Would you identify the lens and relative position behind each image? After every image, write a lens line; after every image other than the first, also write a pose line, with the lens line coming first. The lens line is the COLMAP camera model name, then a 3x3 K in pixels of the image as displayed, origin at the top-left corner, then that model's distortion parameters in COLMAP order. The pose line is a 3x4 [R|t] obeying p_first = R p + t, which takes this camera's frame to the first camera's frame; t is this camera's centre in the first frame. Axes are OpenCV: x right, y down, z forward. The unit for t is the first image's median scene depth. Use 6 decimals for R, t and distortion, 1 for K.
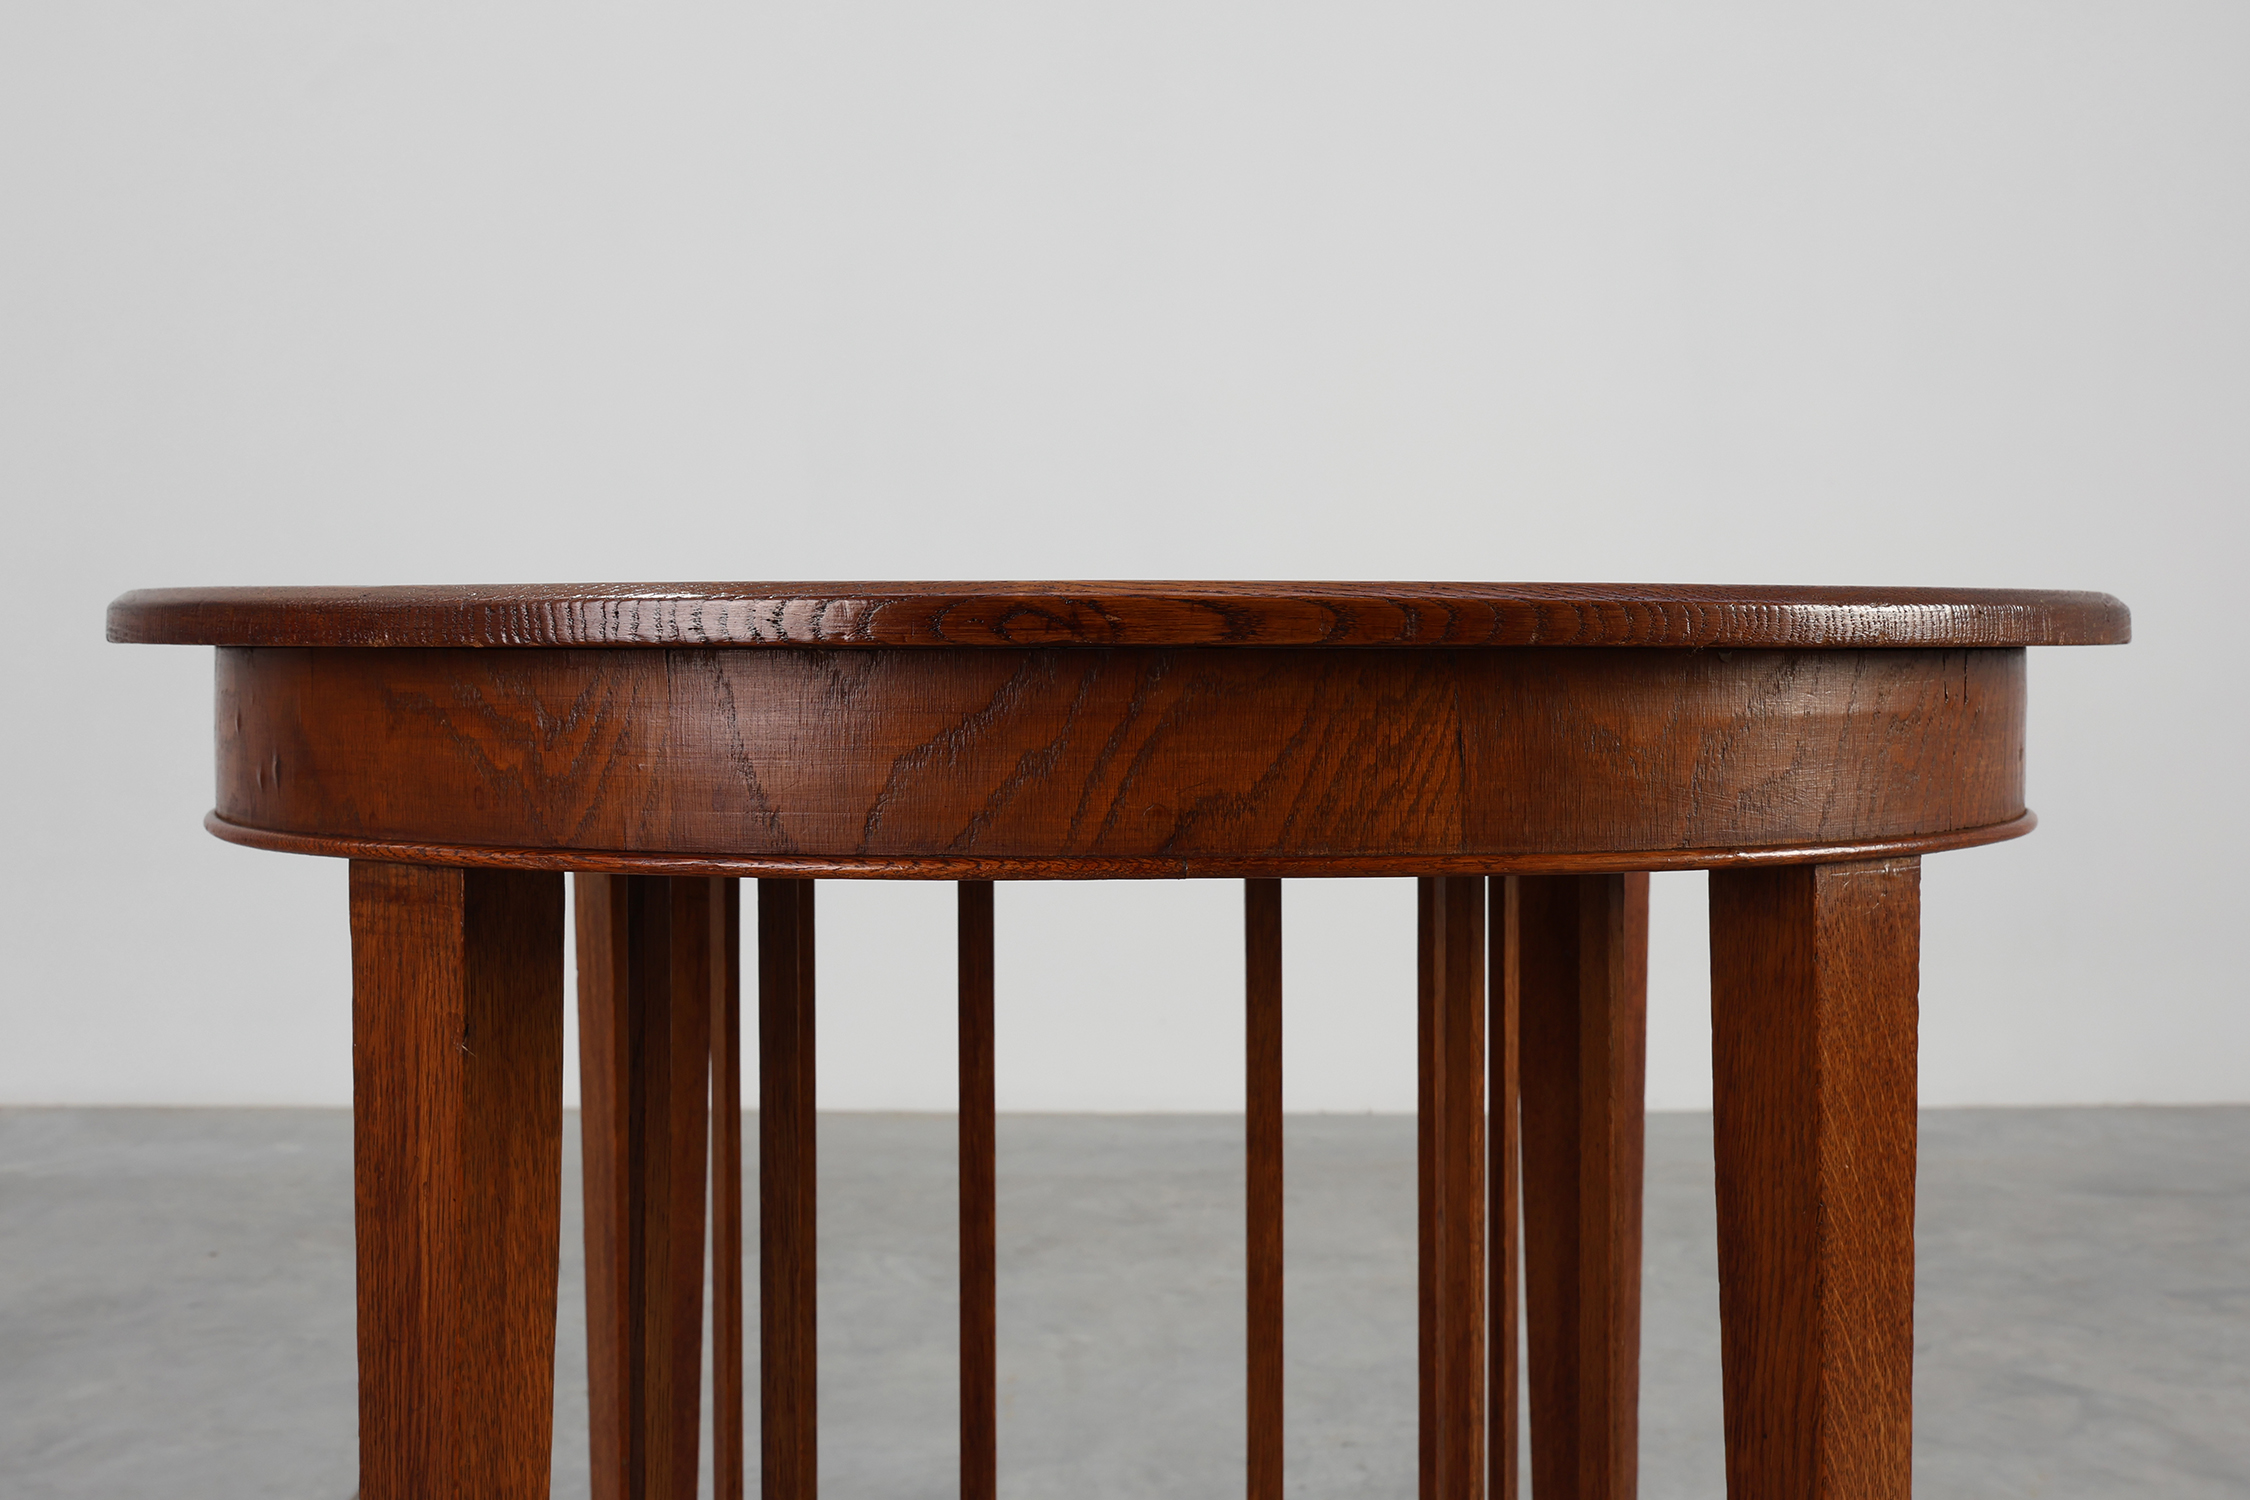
lens RADIAL K [[1906.2, 0, 1123.2], [0, 1906.2, 749.8], [0, 0, 1]] dist [0.007266, -0.000124]
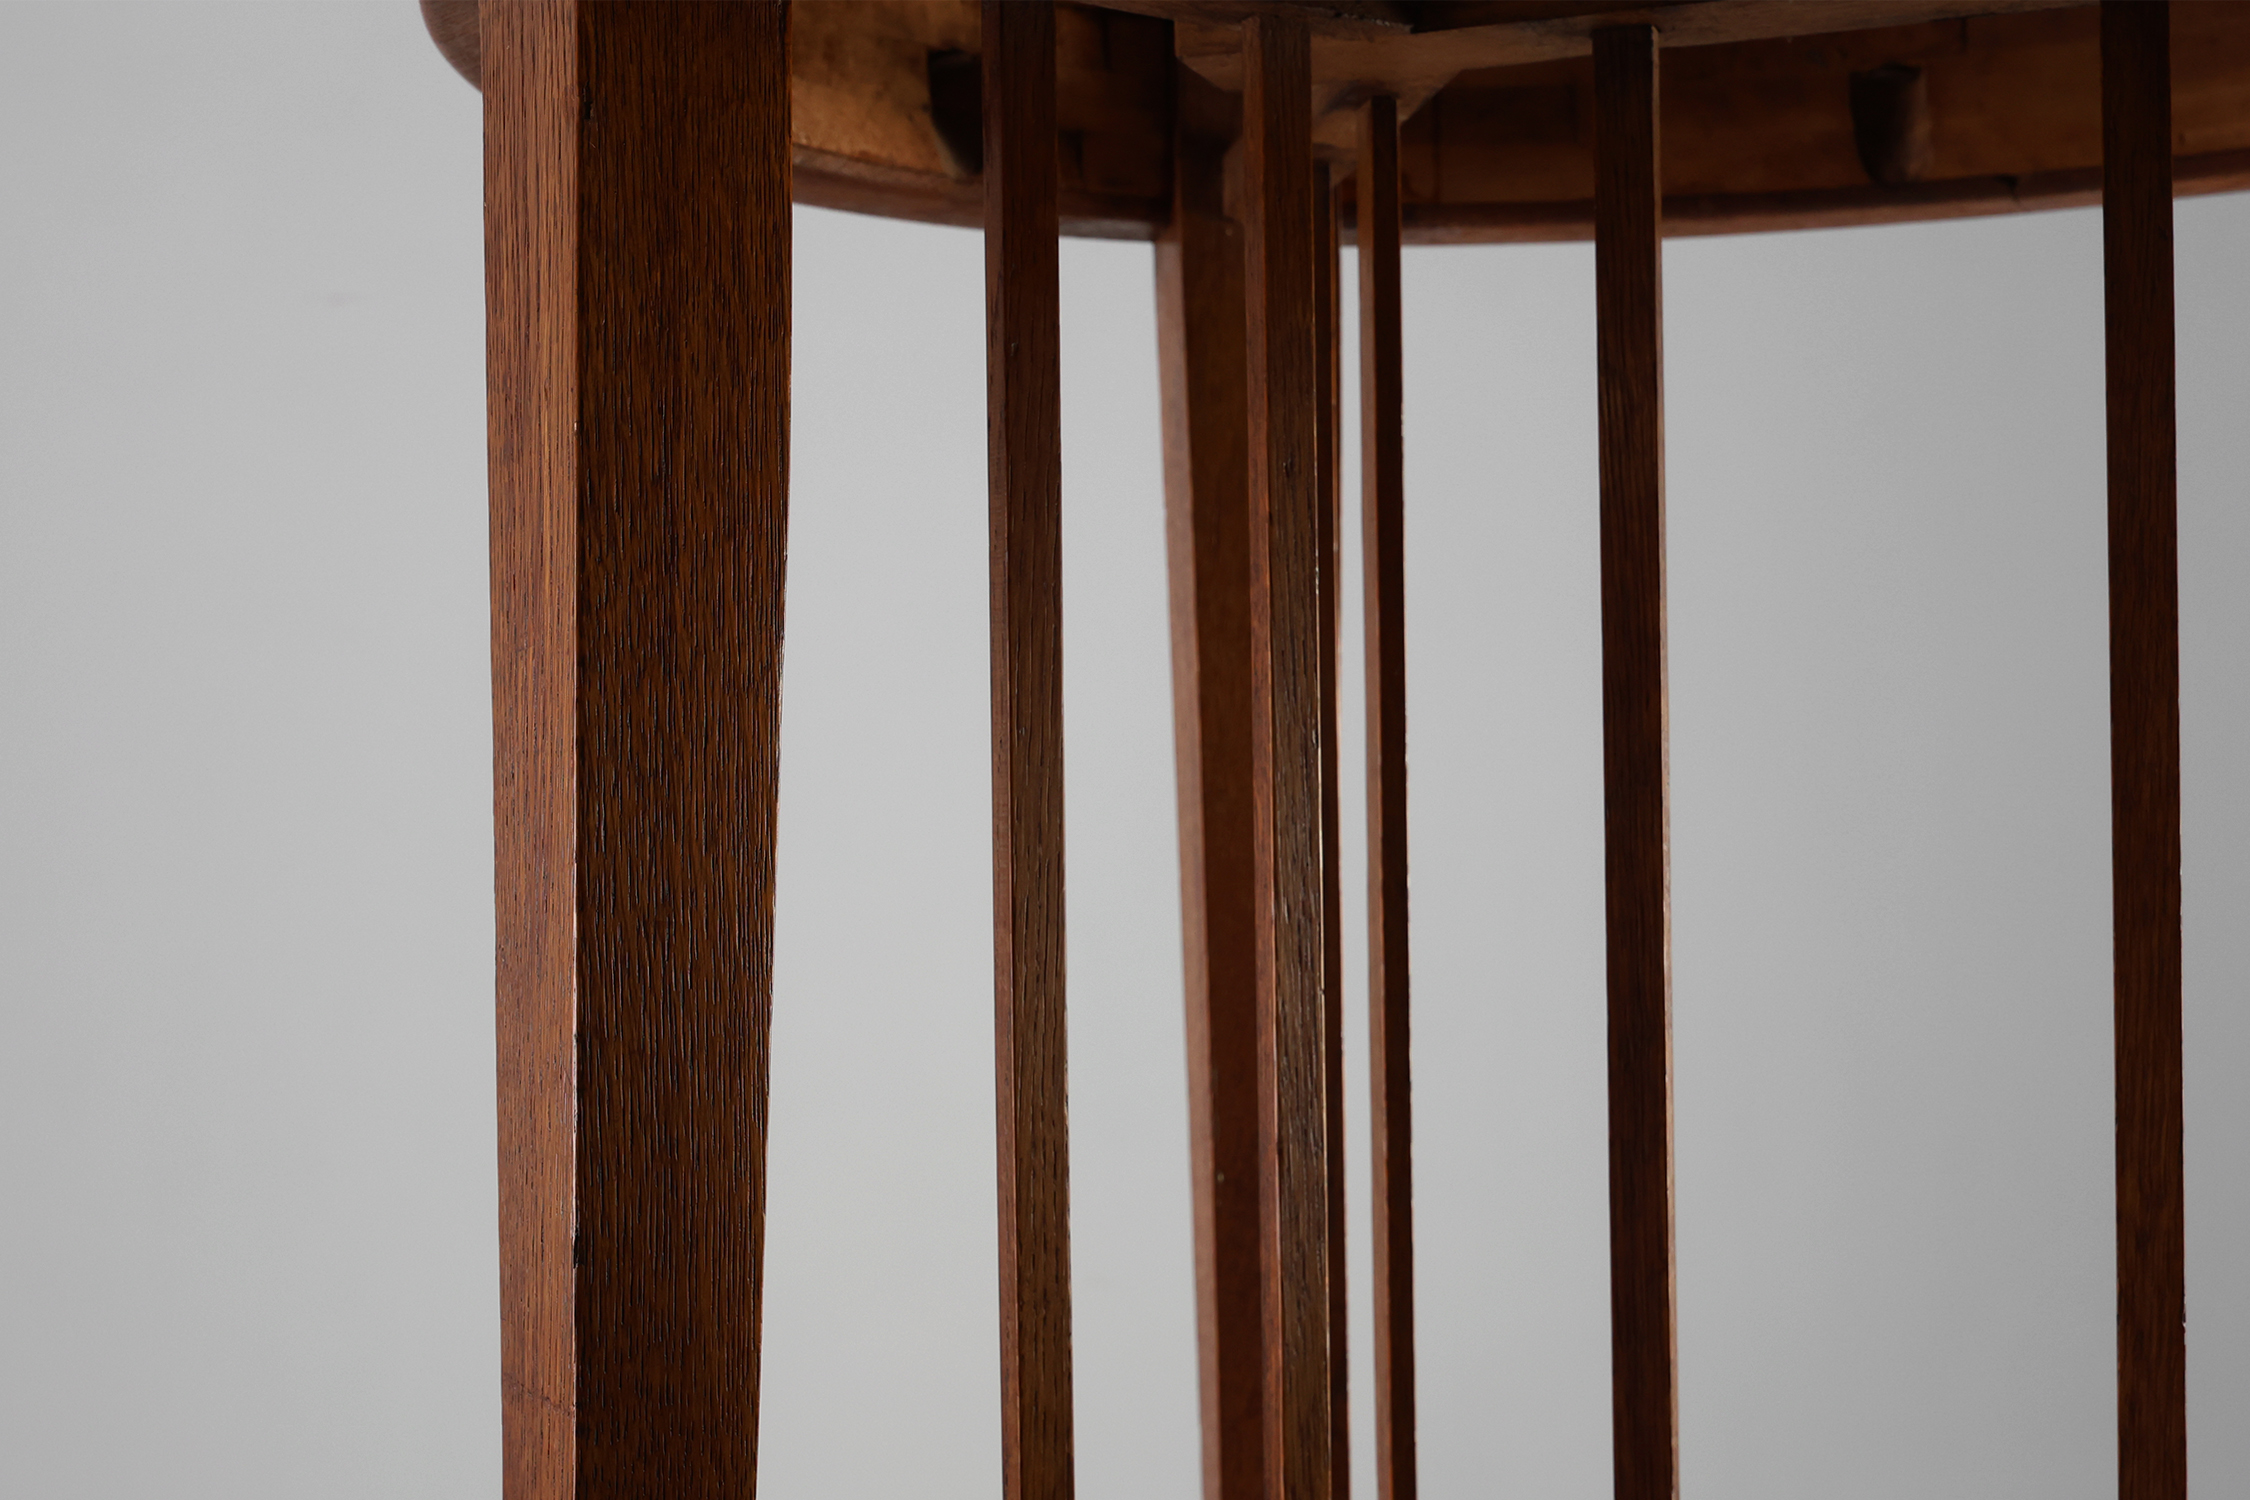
lens RADIAL K [[1906.2, 0, 1121.7], [0, 1906.2, 751.7], [0, 0, 1]] dist [0.007266, -0.000124]
pose [[0.912234, -0.021204, -0.409121, 0.040495], [0.036244, 0.998921, 0.029044, 0.327722], [0.408063, -0.041323, 0.912018, 0.516189]]
